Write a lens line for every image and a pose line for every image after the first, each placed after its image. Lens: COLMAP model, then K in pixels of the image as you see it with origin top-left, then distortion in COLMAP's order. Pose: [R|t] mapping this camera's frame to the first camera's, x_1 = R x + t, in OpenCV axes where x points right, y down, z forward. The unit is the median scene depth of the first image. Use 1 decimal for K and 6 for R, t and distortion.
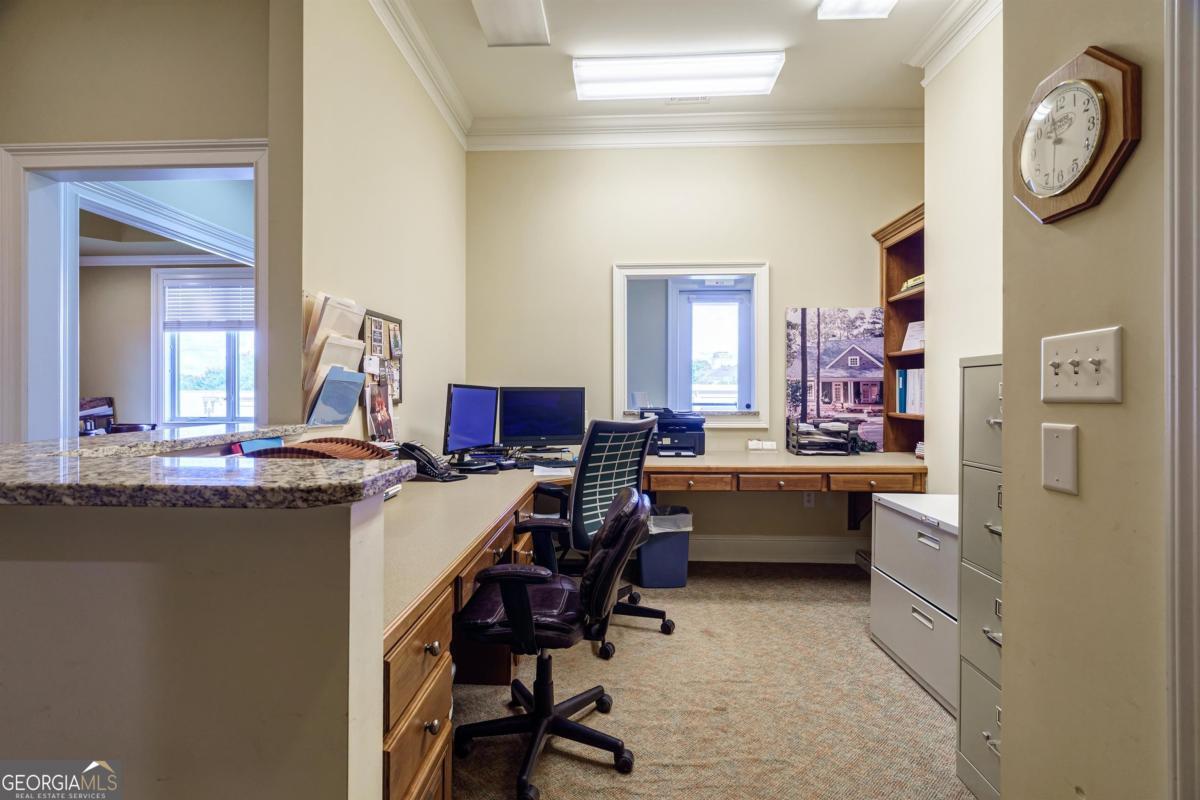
lens RADIAL K [[548.0, 0, 597.4], [0, 548.0, 393.1], [0, 0, 1]] dist [0.000467, 0.000230]
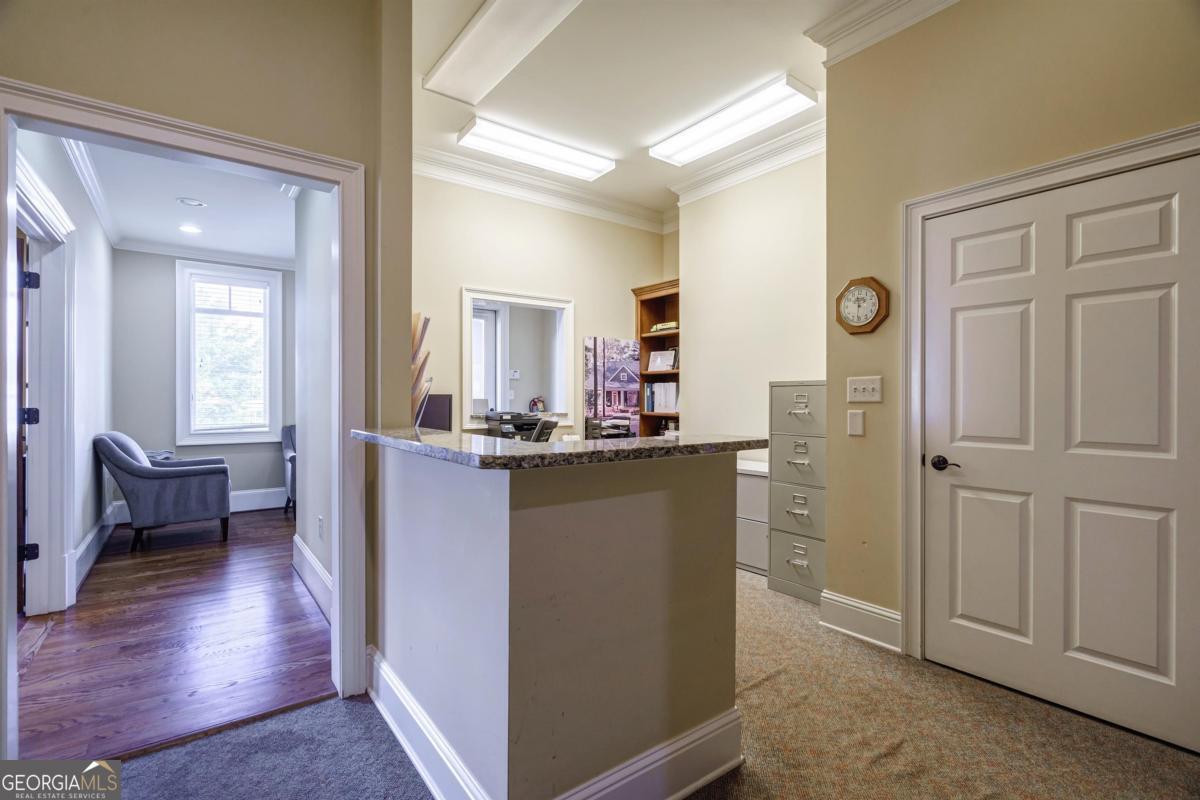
lens RADIAL K [[548.0, 0, 607.2], [0, 548.0, 402.1], [0, 0, 1]] dist [0.000467, 0.000230]
pose [[0.765786, -0.006194, 0.643066, -0.490593], [0.002138, 0.999973, 0.007086, -0.001836], [-0.643092, -0.004052, 0.765778, -0.072901]]
